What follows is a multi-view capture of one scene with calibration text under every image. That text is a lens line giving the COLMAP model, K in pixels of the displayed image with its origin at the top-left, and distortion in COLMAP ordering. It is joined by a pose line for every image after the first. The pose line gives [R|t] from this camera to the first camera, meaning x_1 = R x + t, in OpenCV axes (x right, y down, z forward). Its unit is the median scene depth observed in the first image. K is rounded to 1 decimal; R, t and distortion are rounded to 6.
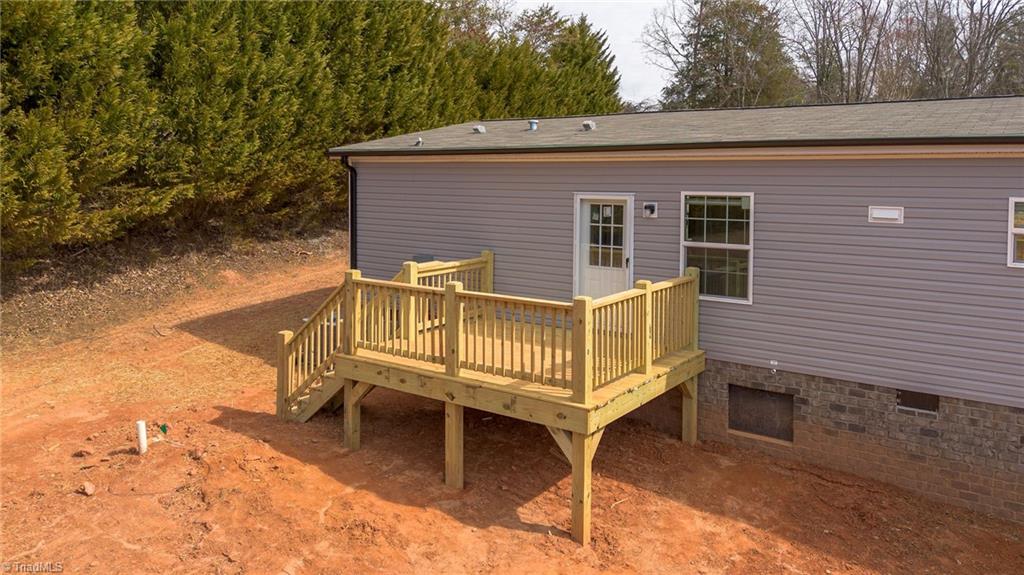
lens RADIAL K [[730.9, 0, 512.0], [0, 730.9, 179.6], [0, 0, 1]] dist [0.016305, -0.000527]
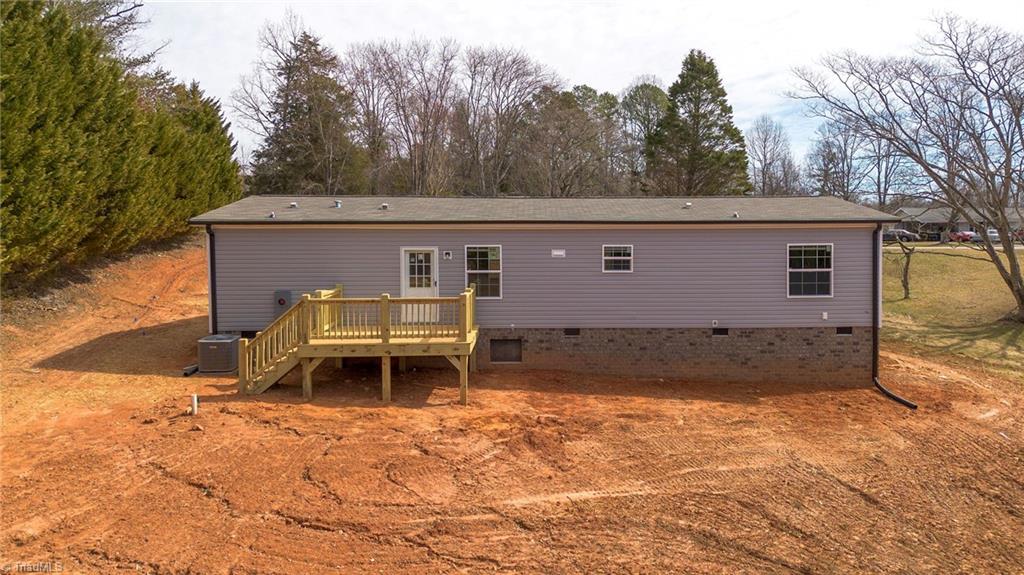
lens RADIAL K [[747.9, 0, 513.8], [0, 747.9, 165.8], [0, 0, 1]] dist [0.012933, 0.000528]
pose [[0.804967, 0.045974, 0.591536, -0.870899], [0.007802, 0.996087, -0.088032, -0.017912], [-0.593269, 0.075478, 0.801458, -0.714428]]
